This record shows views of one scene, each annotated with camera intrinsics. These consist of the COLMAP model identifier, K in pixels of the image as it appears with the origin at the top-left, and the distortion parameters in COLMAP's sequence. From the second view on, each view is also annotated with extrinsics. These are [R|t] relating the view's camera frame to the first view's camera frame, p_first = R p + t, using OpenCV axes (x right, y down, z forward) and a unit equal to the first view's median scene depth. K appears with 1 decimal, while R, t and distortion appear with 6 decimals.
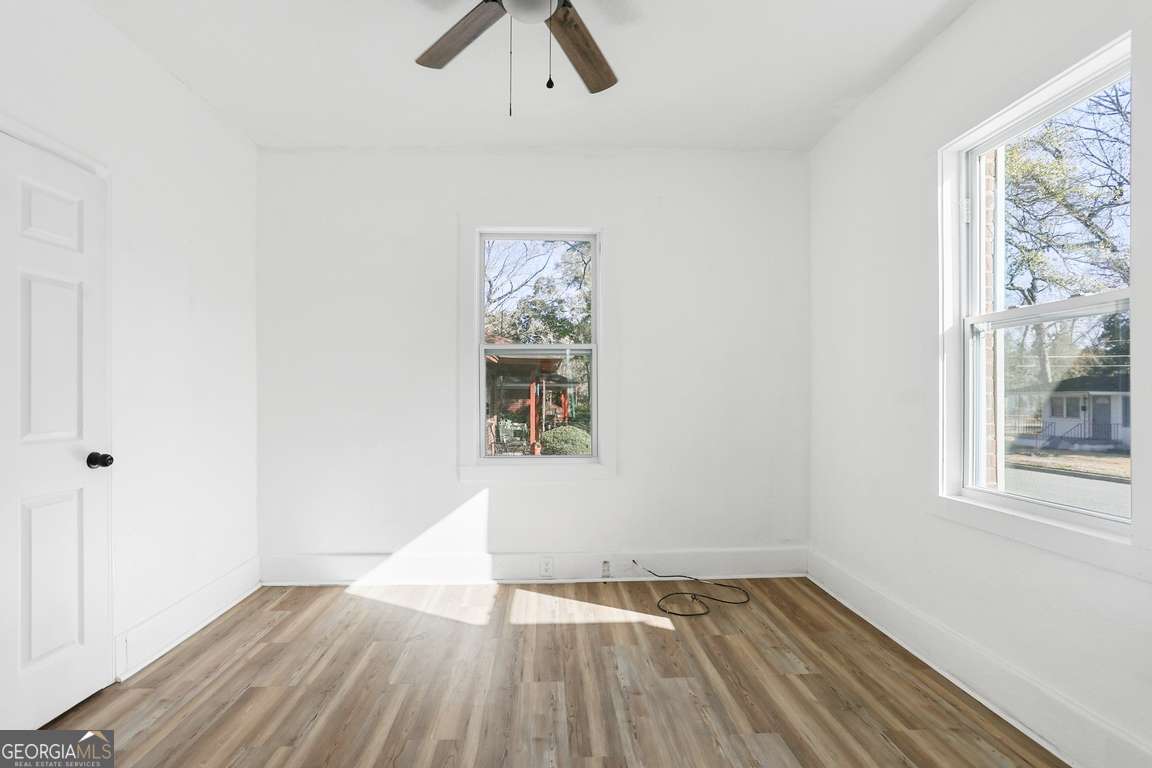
lens RADIAL K [[574.6, 0, 554.2], [0, 574.6, 389.5], [0, 0, 1]] dist [-0.061585, 0.032975]
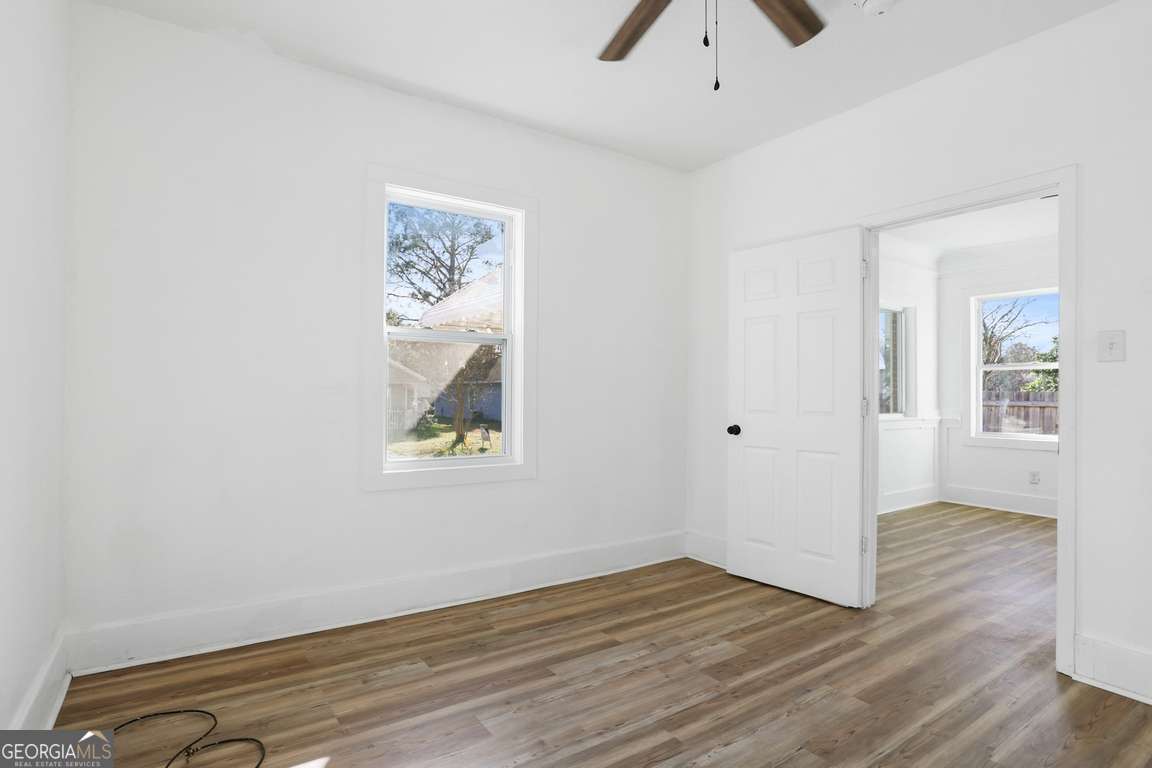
lens RADIAL K [[574.6, 0, 554.2], [0, 574.6, 389.5], [0, 0, 1]] dist [-0.061585, 0.032975]
pose [[-0.518208, 0.001577, 0.855253, -0.549755], [-0.017861, 0.999760, -0.012666, 0.022301], [-0.855068, -0.021840, -0.518056, 1.358247]]
